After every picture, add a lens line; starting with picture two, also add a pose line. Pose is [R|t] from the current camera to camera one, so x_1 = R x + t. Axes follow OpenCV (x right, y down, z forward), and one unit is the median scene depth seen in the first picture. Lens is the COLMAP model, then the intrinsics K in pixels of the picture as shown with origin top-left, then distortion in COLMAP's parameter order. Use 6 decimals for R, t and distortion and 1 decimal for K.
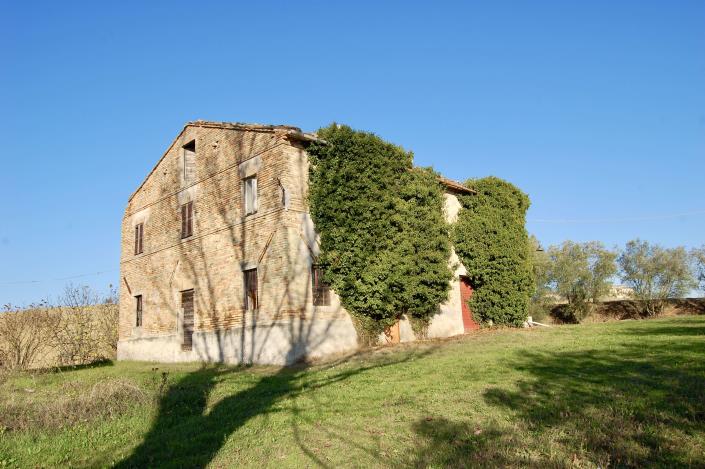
lens RADIAL K [[550.1, 0, 353.7], [0, 550.1, 241.1], [0, 0, 1]] dist [-0.080255, 0.007283]
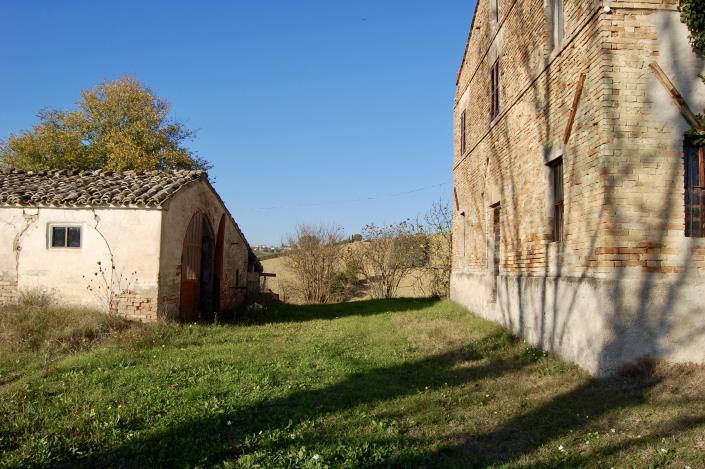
lens RADIAL K [[550.1, 0, 353.7], [0, 550.1, 241.1], [0, 0, 1]] dist [-0.080255, 0.007283]
pose [[0.677132, 0.030405, -0.735233, 0.048670], [0.085689, 0.989091, 0.119822, 0.051644], [0.730855, -0.144137, 0.667140, 0.550239]]
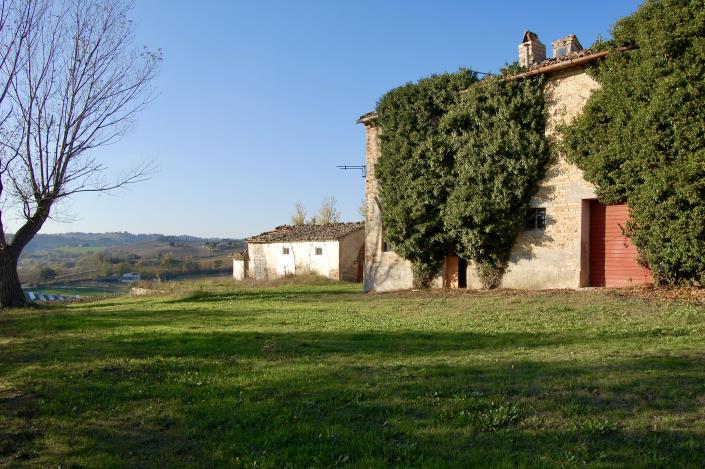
lens RADIAL K [[550.1, 0, 353.7], [0, 550.1, 241.1], [0, 0, 1]] dist [-0.080255, 0.007283]
pose [[-0.156883, 0.034176, -0.987026, 1.172650], [0.195038, 0.980791, 0.002960, 0.076239], [0.968167, -0.192044, -0.160536, 1.132956]]
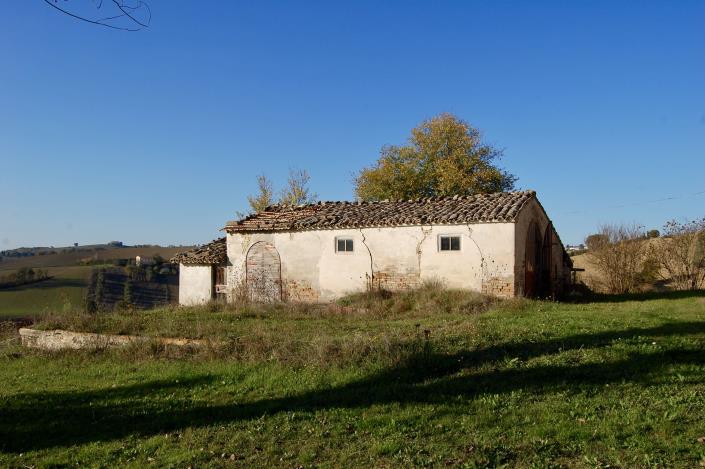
lens RADIAL K [[550.1, 0, 353.7], [0, 550.1, 241.1], [0, 0, 1]] dist [-0.080255, 0.007283]
pose [[0.238927, 0.006182, -0.971018, 0.256963], [0.172078, 0.983884, 0.048605, 0.013412], [0.955669, -0.178703, 0.234013, 0.339958]]
